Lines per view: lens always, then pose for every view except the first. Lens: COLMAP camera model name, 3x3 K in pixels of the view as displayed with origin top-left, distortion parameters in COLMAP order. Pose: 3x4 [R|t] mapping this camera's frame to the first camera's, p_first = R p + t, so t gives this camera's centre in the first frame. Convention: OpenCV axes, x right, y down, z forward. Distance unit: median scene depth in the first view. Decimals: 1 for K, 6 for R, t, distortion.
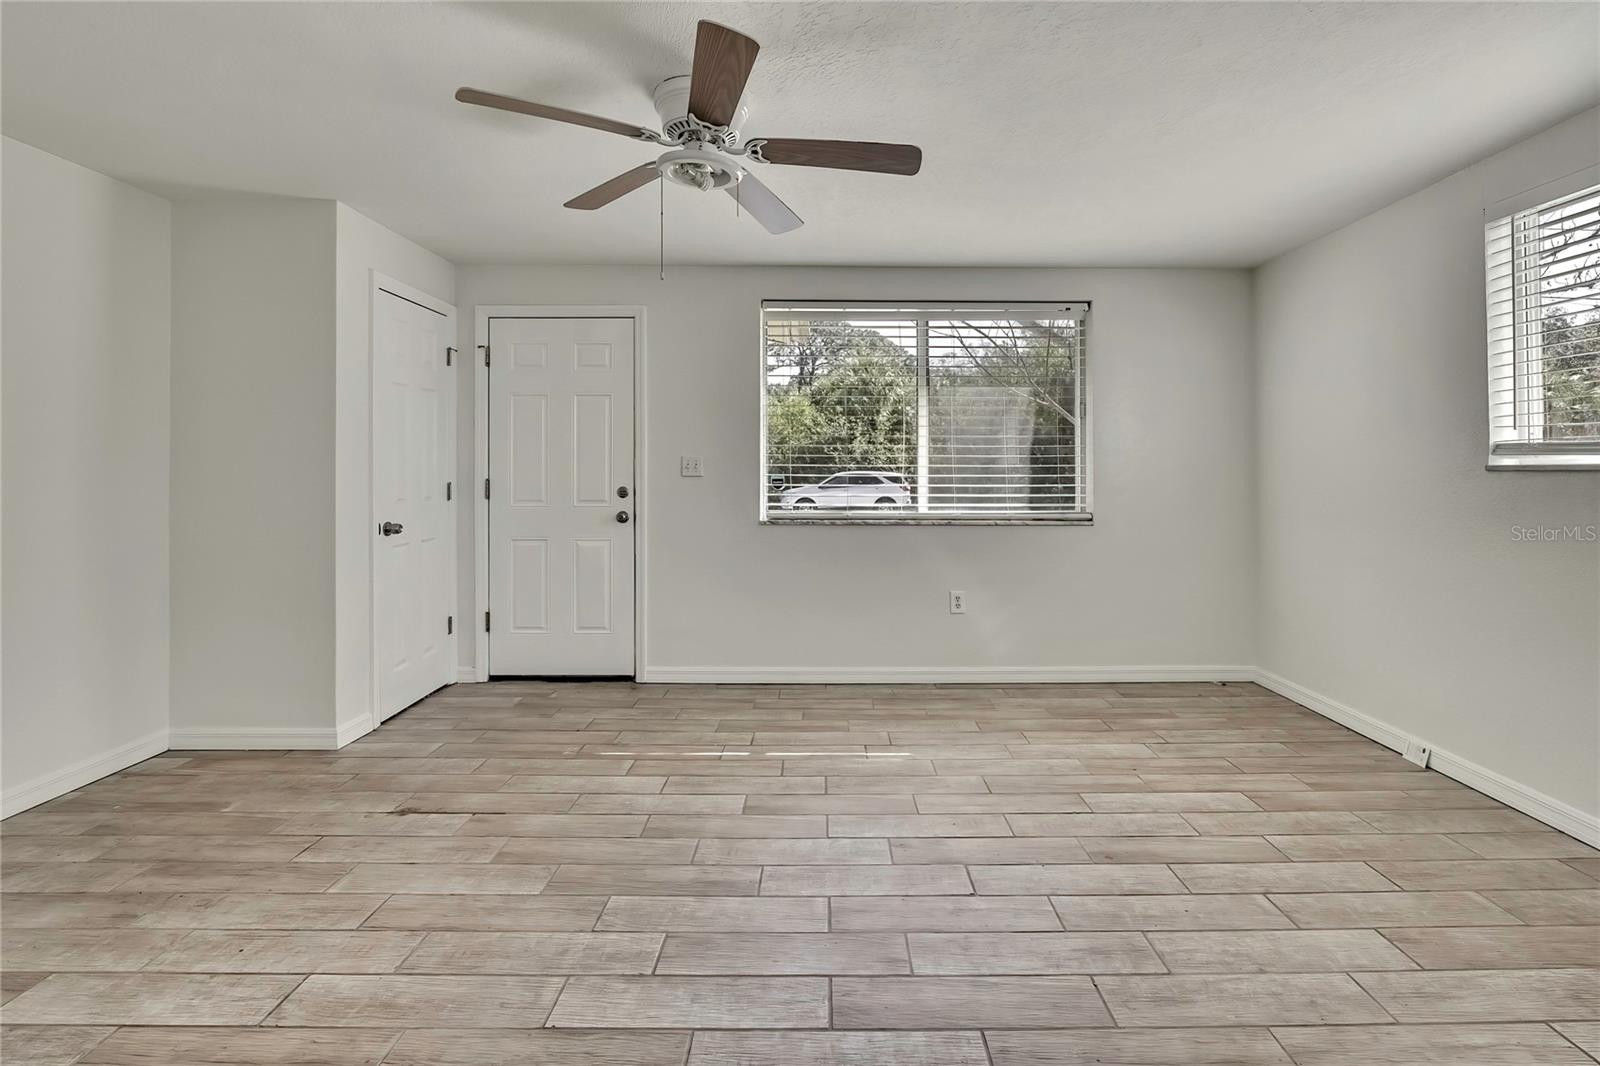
lens RADIAL K [[714.6, 0, 810.3], [0, 714.6, 466.2], [0, 0, 1]] dist [-0.008224, 0.001314]
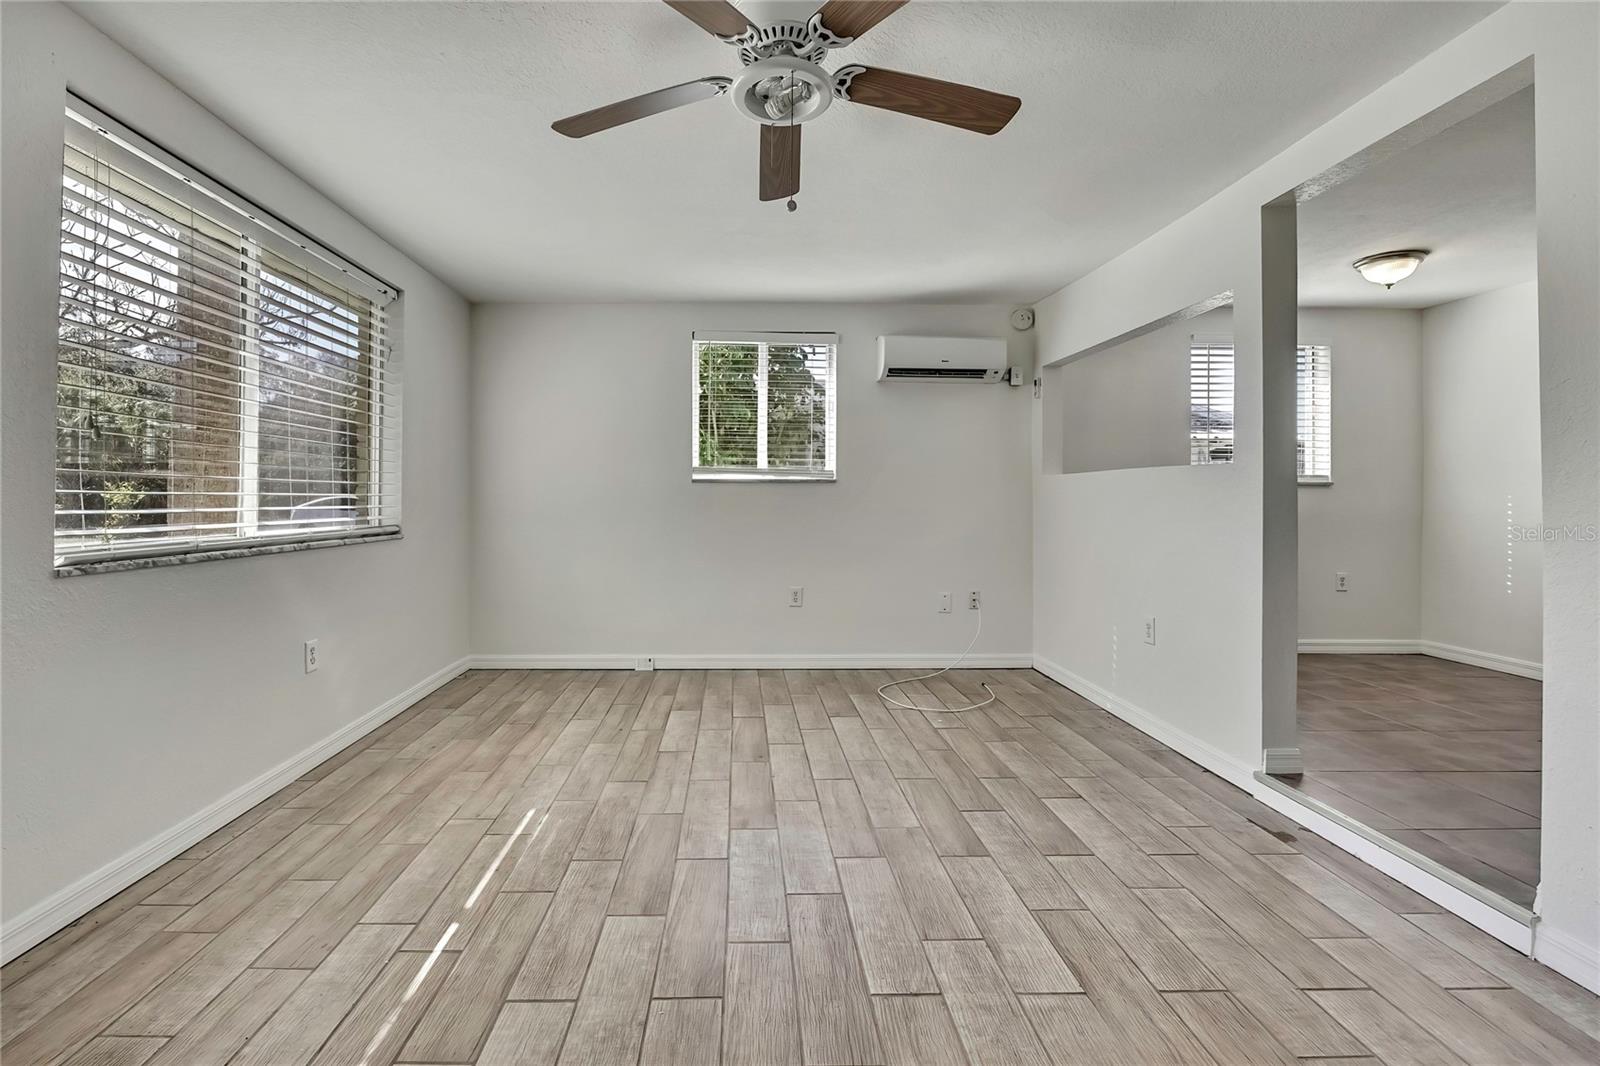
lens RADIAL K [[714.6, 0, 772.6], [0, 714.6, 497.1], [0, 0, 1]] dist [-0.008224, 0.001314]
pose [[-0.024030, 0.000641, 0.999711, -0.702077], [-0.008206, 0.999966, -0.000839, 0.036945], [-0.999678, -0.008224, -0.024024, 0.746306]]
